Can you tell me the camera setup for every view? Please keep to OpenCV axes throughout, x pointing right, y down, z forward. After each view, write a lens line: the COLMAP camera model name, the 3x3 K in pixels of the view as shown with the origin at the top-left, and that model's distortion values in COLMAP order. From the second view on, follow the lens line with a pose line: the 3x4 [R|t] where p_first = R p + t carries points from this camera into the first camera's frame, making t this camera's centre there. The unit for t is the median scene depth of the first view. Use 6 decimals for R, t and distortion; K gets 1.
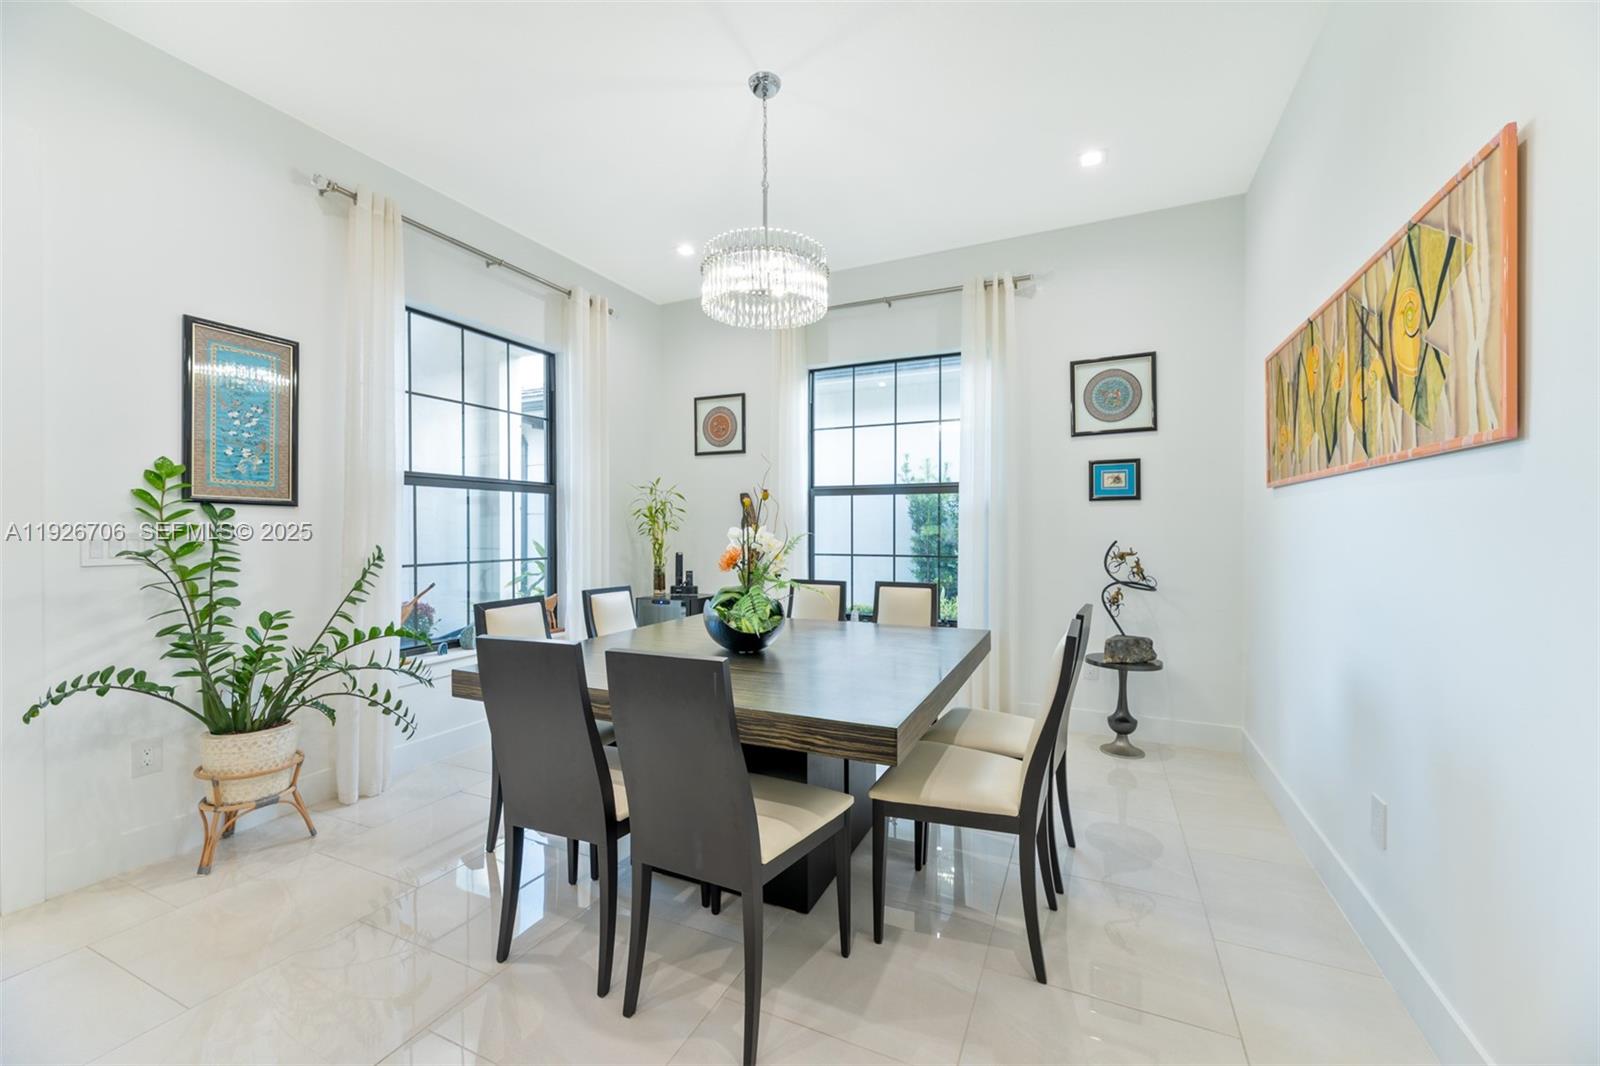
lens RADIAL K [[638.1, 0, 802.2], [0, 638.1, 531.9], [0, 0, 1]] dist [0.004855, -0.000350]
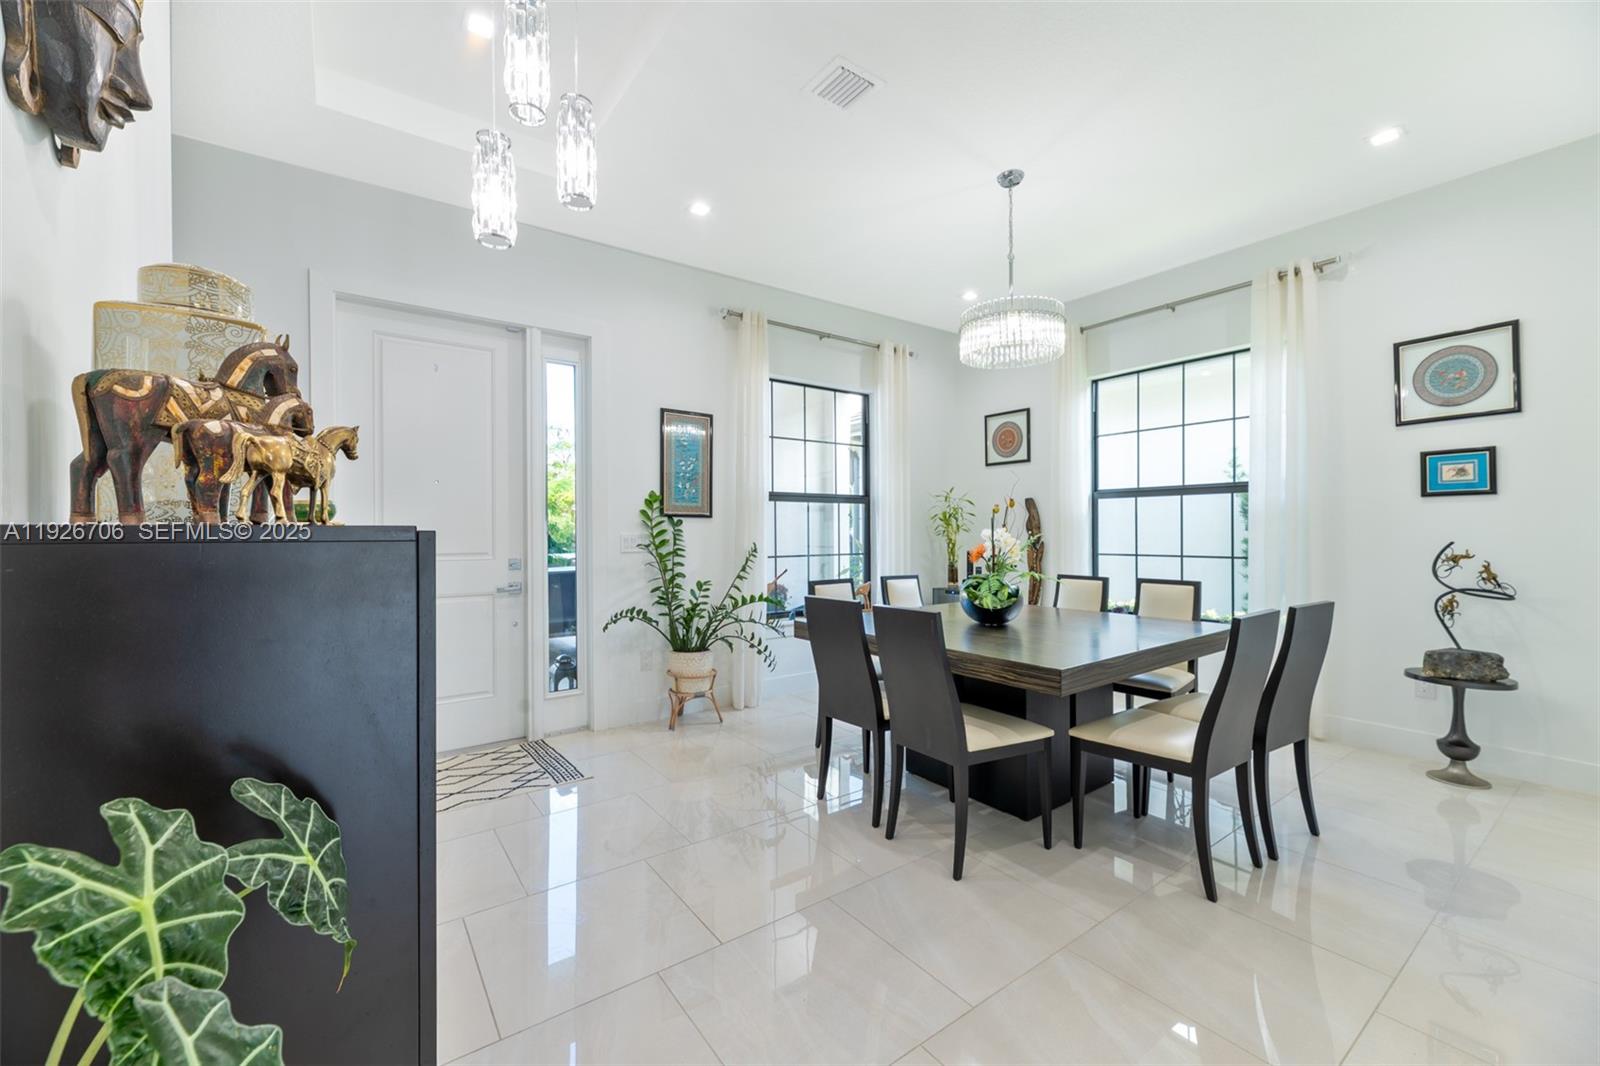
lens RADIAL K [[638.1, 0, 796.2], [0, 638.1, 531.2], [0, 0, 1]] dist [0.004855, -0.000350]
pose [[0.869204, -0.004228, -0.494436, 0.149875], [0.002156, 0.999986, -0.004761, 0.002018], [0.494449, 0.003072, 0.869201, -0.232341]]
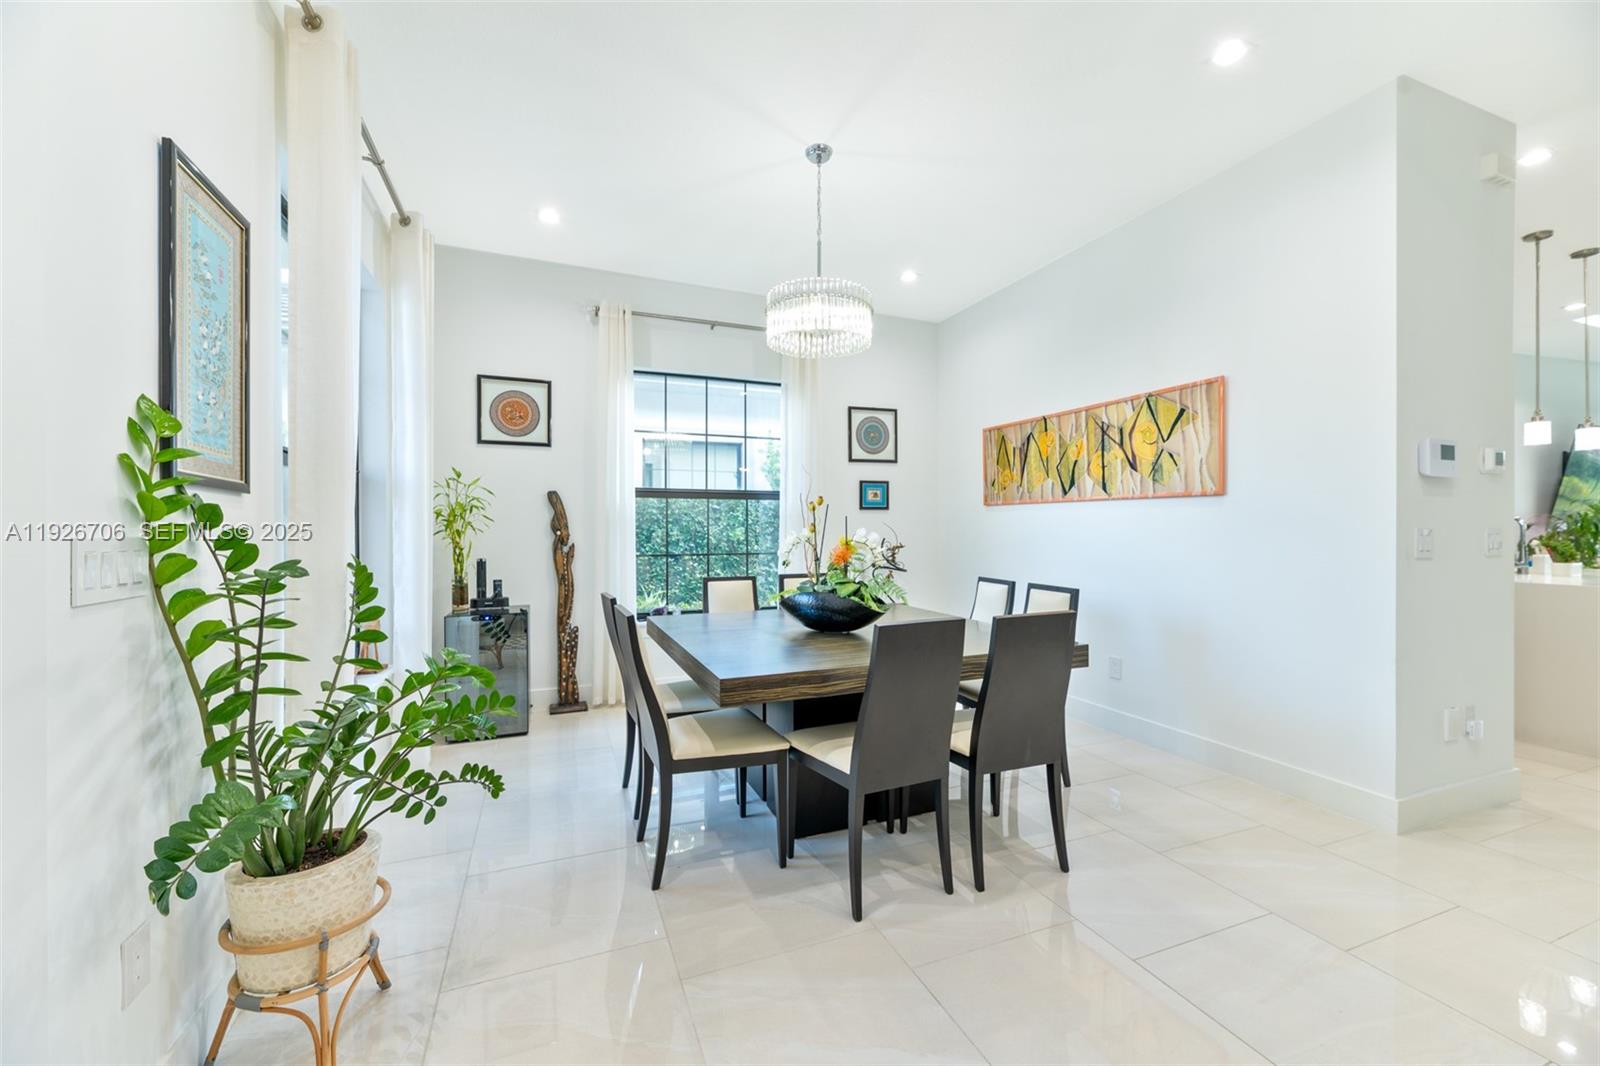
lens RADIAL K [[638.1, 0, 795.1], [0, 638.1, 534.4], [0, 0, 1]] dist [0.004855, -0.000350]
pose [[0.680807, -0.006540, 0.732434, -0.738125], [0.005212, 0.999978, 0.004085, -0.000925], [-0.732445, 0.001037, 0.680826, 0.183118]]
